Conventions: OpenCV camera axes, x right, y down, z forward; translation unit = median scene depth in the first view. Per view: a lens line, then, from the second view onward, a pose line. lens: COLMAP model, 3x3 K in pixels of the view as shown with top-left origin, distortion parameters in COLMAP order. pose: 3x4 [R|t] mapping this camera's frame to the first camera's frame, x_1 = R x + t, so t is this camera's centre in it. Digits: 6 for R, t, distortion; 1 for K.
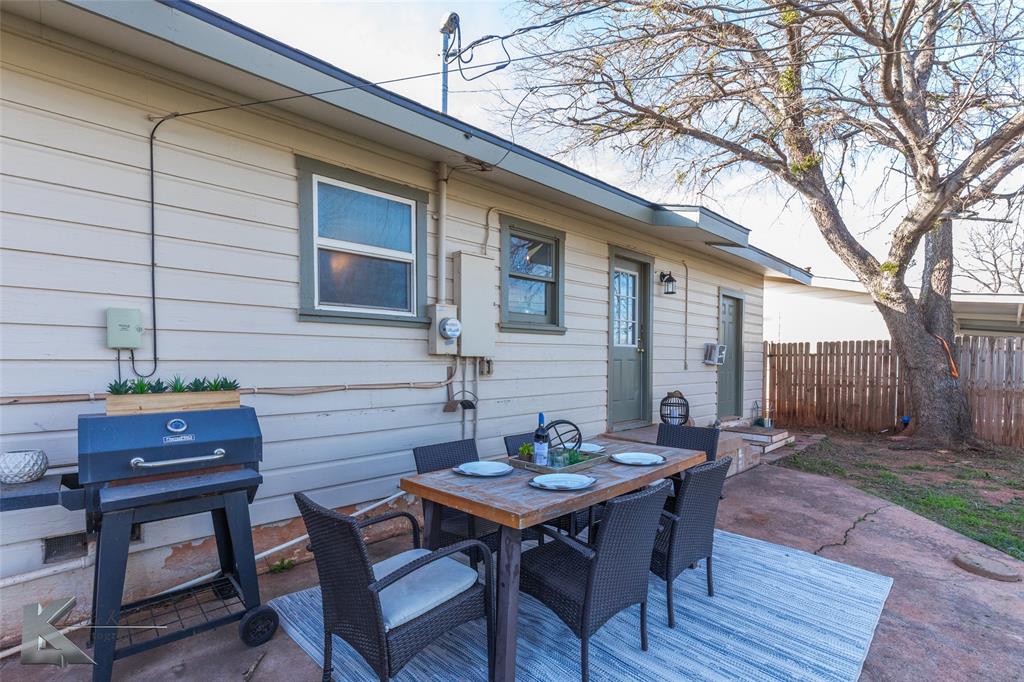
lens RADIAL K [[467.5, 0, 488.5], [0, 467.5, 373.0], [0, 0, 1]] dist [0.005048, -0.004624]
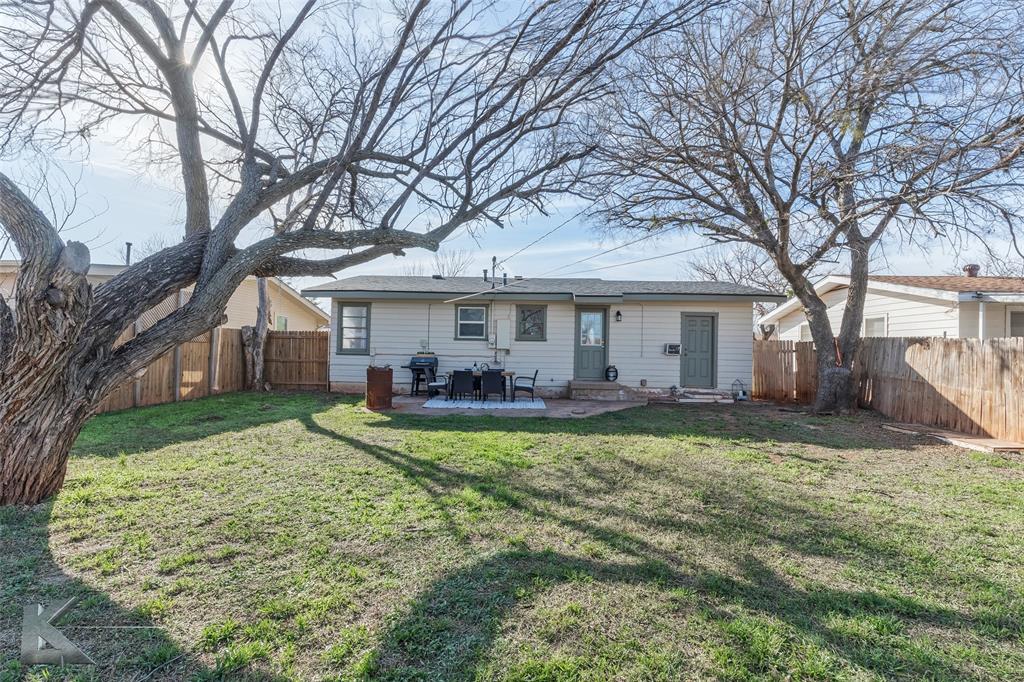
lens RADIAL K [[467.5, 0, 511.5], [0, 467.5, 348.3], [0, 0, 1]] dist [0.005048, -0.004624]
pose [[0.695938, 0.006576, -0.718072, 2.490358], [-0.033853, 0.999147, -0.023660, 0.041339], [0.717303, 0.040774, 0.695567, -1.345683]]
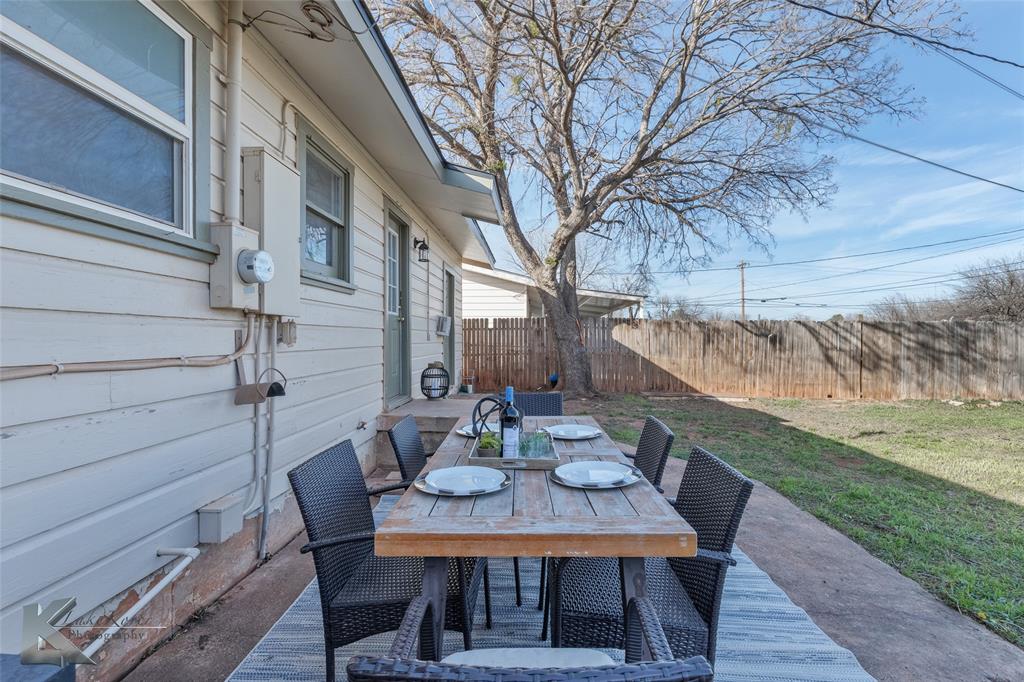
lens RADIAL K [[467.5, 0, 508.6], [0, 467.5, 335.6], [0, 0, 1]] dist [0.005048, -0.004624]
pose [[0.706939, 0.003248, 0.707268, -0.262017], [0.018089, 0.999579, -0.022672, 0.013916], [-0.707044, 0.028822, 0.706582, 0.311517]]
